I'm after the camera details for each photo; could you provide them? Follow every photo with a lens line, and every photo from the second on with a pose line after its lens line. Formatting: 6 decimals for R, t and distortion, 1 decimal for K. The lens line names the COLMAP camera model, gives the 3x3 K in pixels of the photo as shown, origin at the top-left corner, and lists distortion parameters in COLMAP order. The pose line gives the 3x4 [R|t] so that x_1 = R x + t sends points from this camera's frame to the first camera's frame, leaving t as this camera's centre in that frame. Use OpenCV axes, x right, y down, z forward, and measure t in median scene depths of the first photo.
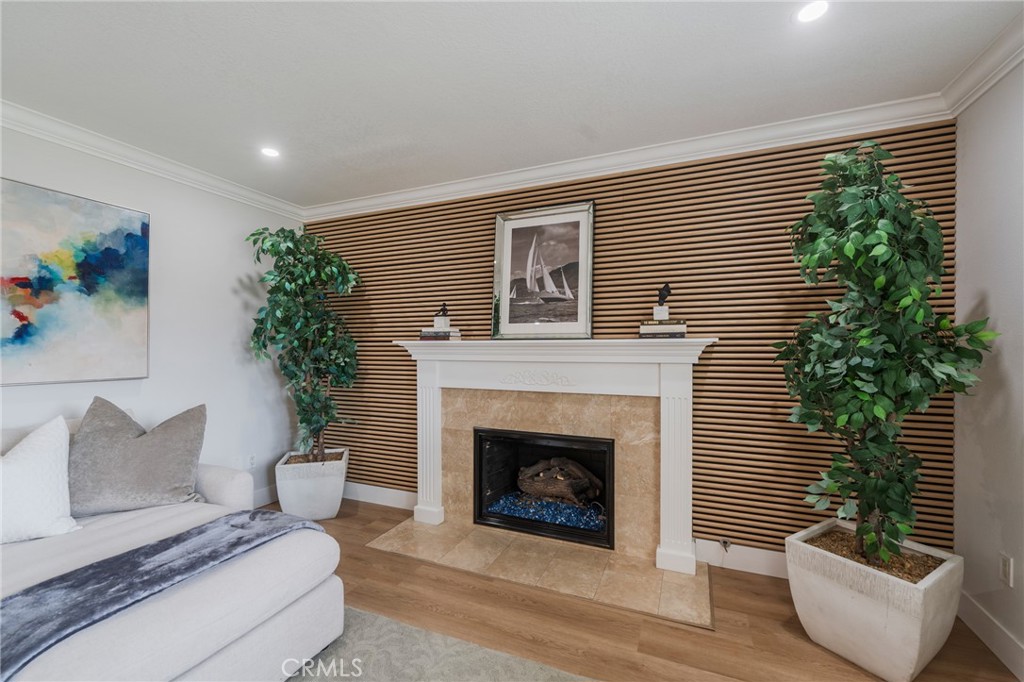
lens RADIAL K [[415.2, 0, 513.8], [0, 415.2, 345.9], [0, 0, 1]] dist [-0.005832, -0.000529]
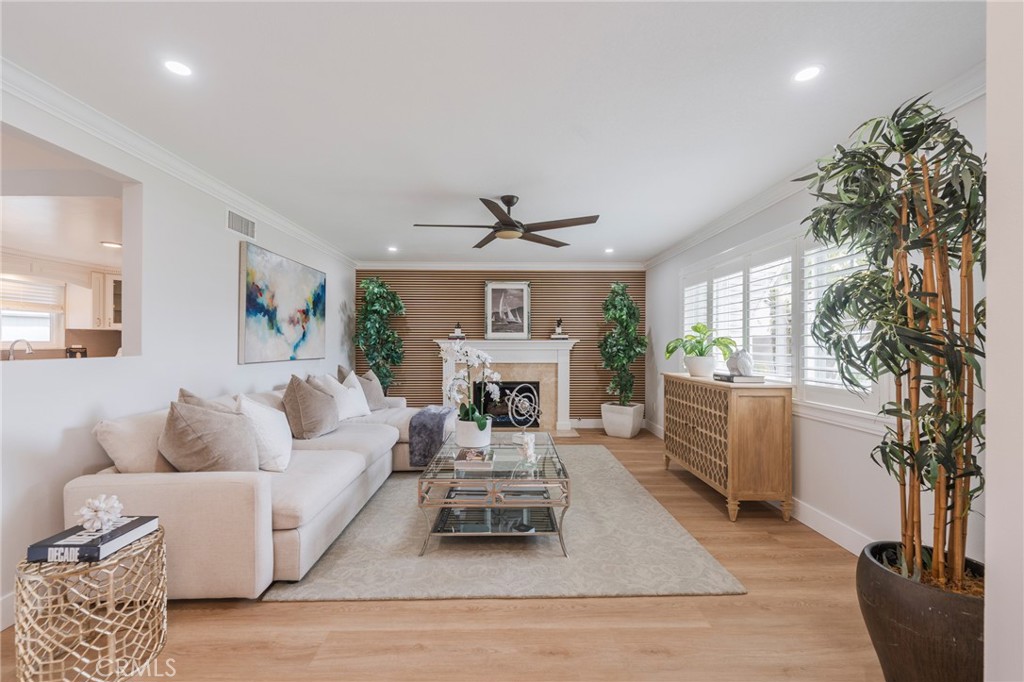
lens RADIAL K [[415.2, 0, 513.9], [0, 415.2, 341.7], [0, 0, 1]] dist [-0.005832, -0.000529]
pose [[0.910607, 0.004286, 0.413252, -0.916944], [-0.001674, 0.999976, -0.006683, 0.009463], [-0.413271, 0.005393, 0.910592, -1.171125]]
